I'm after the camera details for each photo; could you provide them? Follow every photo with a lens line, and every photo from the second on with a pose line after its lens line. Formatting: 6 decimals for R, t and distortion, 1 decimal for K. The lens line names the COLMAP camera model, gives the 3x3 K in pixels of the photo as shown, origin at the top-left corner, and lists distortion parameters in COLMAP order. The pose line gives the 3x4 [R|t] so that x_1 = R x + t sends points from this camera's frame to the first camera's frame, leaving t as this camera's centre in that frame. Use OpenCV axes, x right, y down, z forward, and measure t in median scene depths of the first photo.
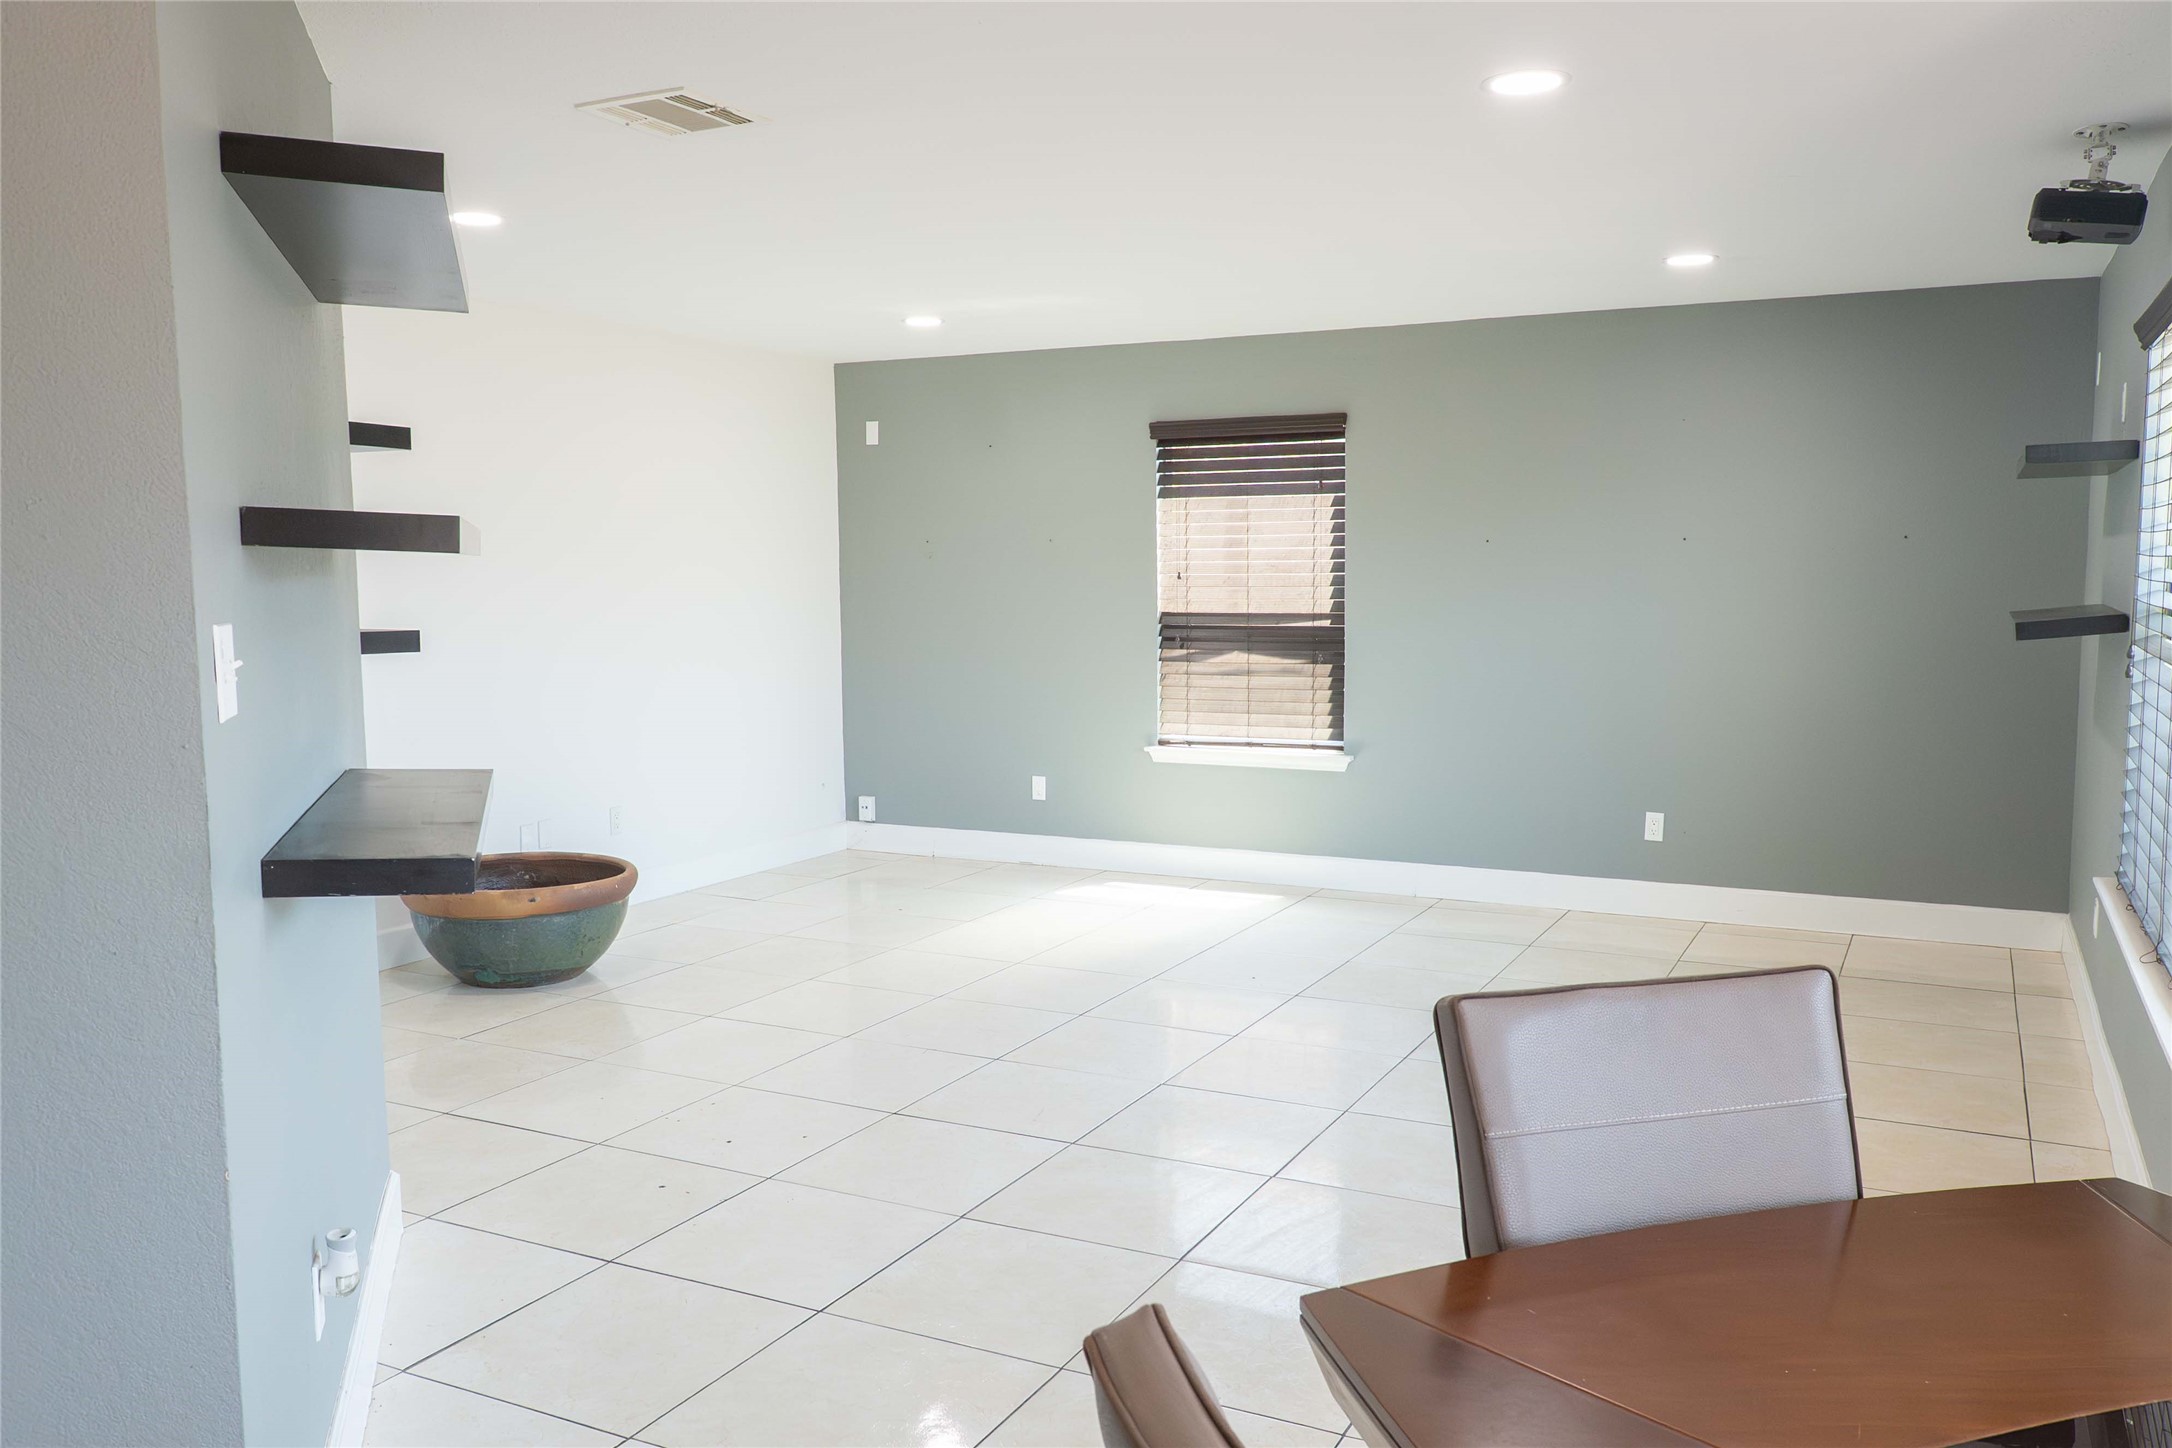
lens RADIAL K [[1712.9, 0, 1086.9], [0, 1712.9, 765.6], [0, 0, 1]] dist [-0.006459, 0.041630]
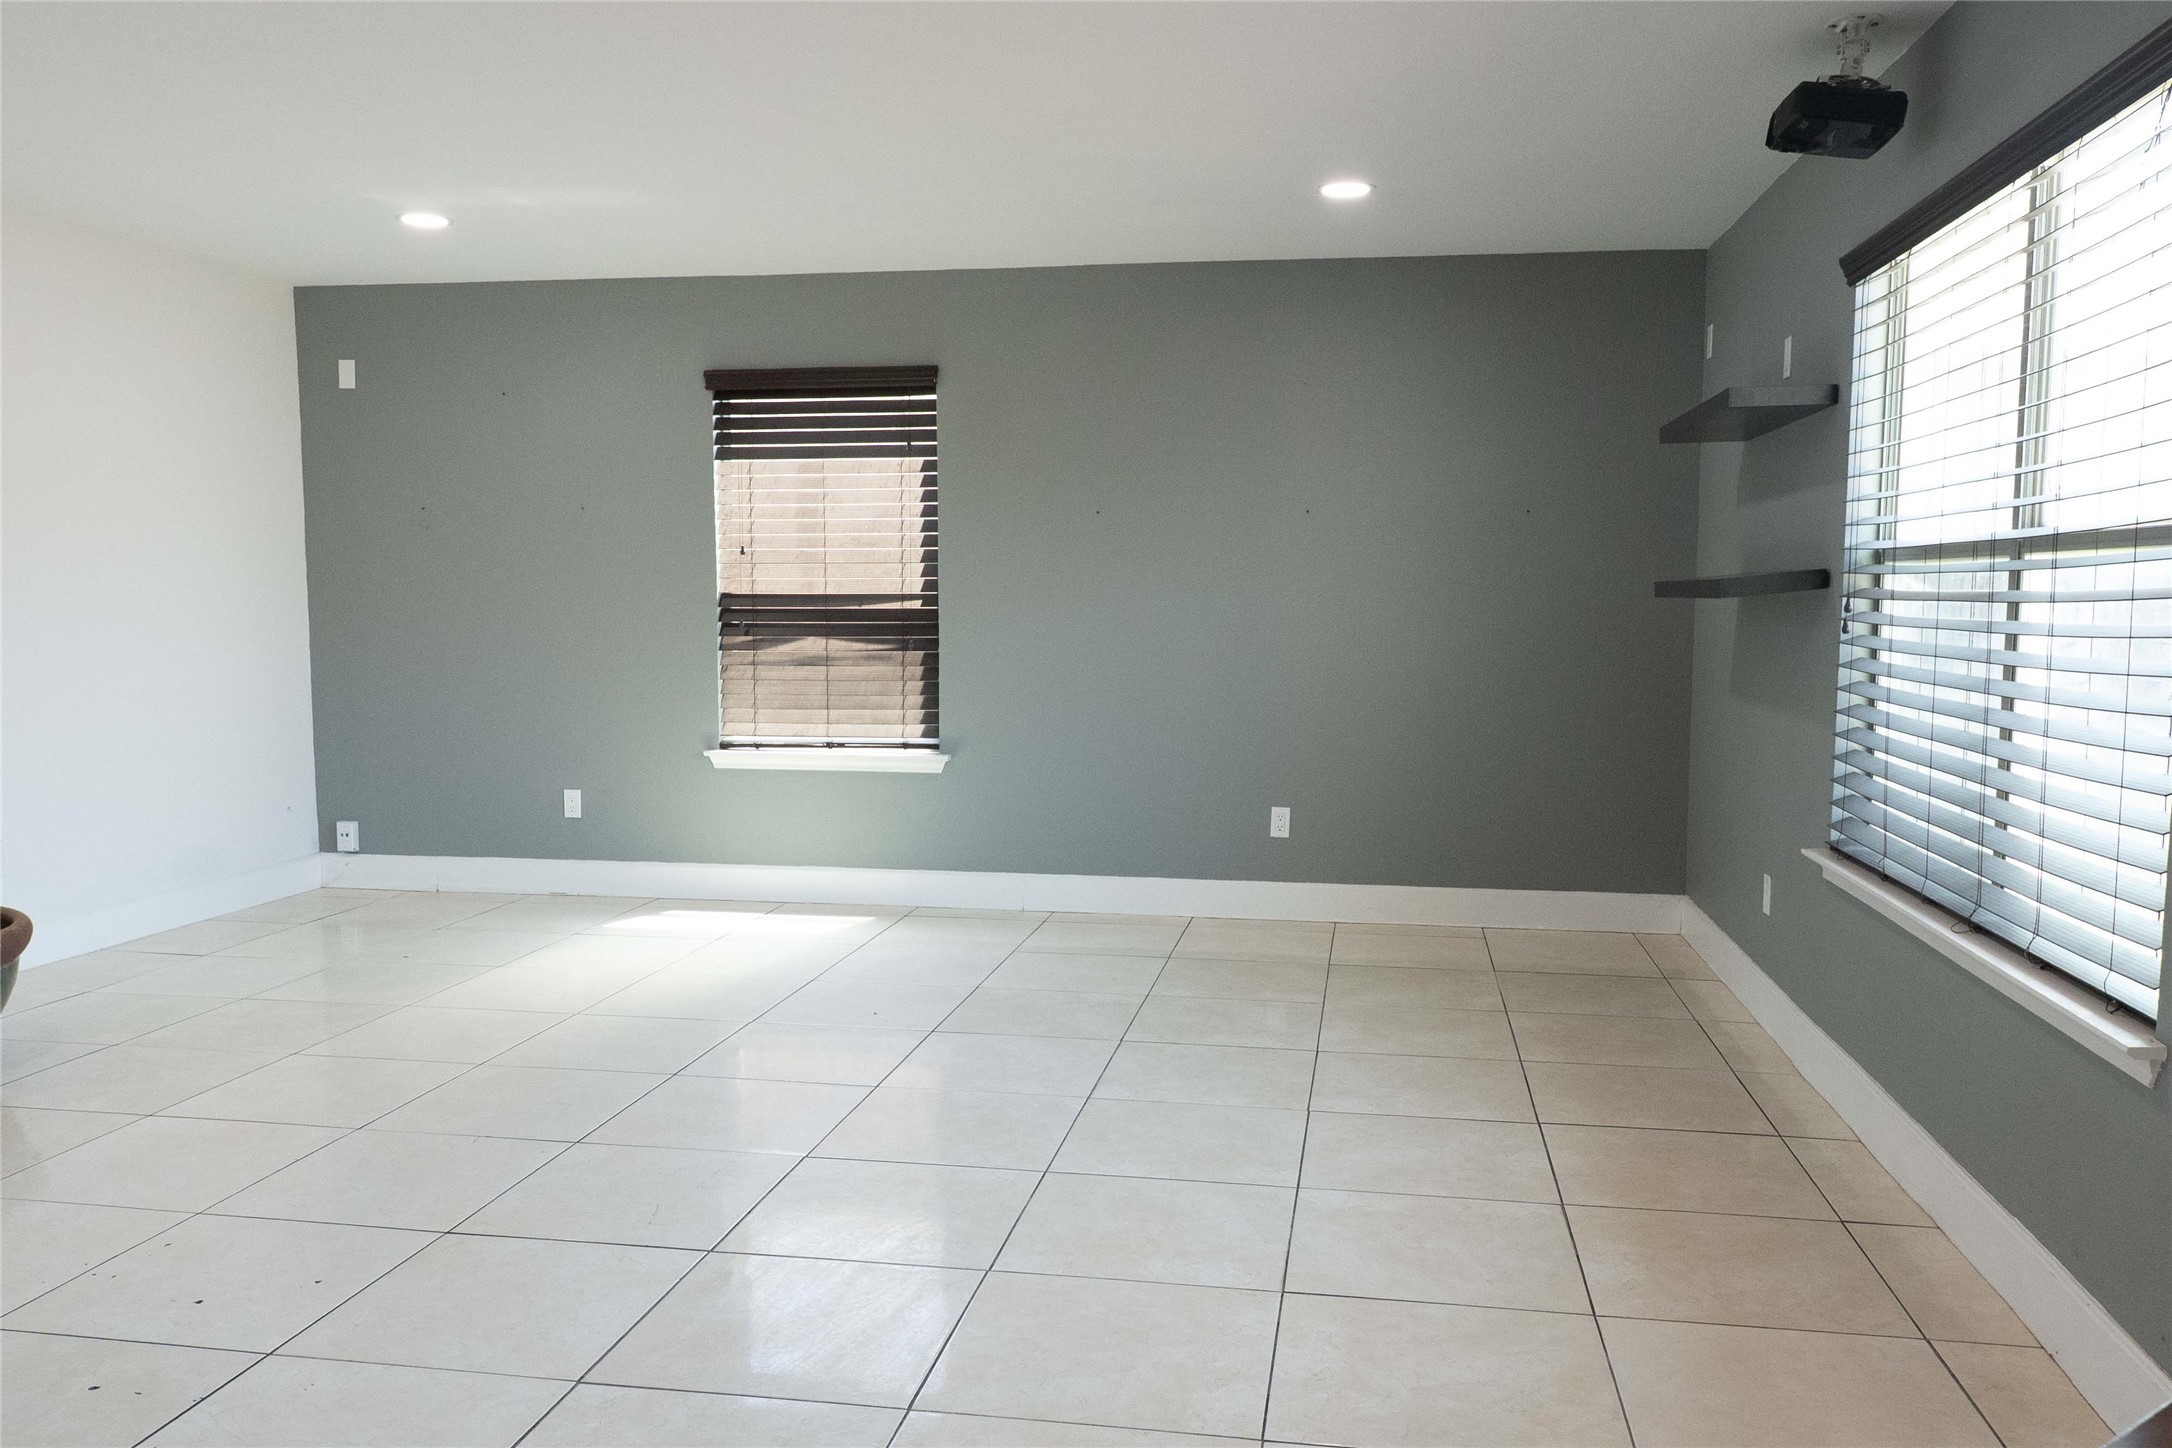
lens RADIAL K [[1712.9, 0, 1086.9], [0, 1712.9, 765.6], [0, 0, 1]] dist [-0.006459, 0.041630]
pose [[0.954325, -0.021854, 0.297972, -0.040401], [0.026516, 0.999581, -0.011610, 0.011918], [-0.297593, 0.018981, 0.954504, 0.132805]]
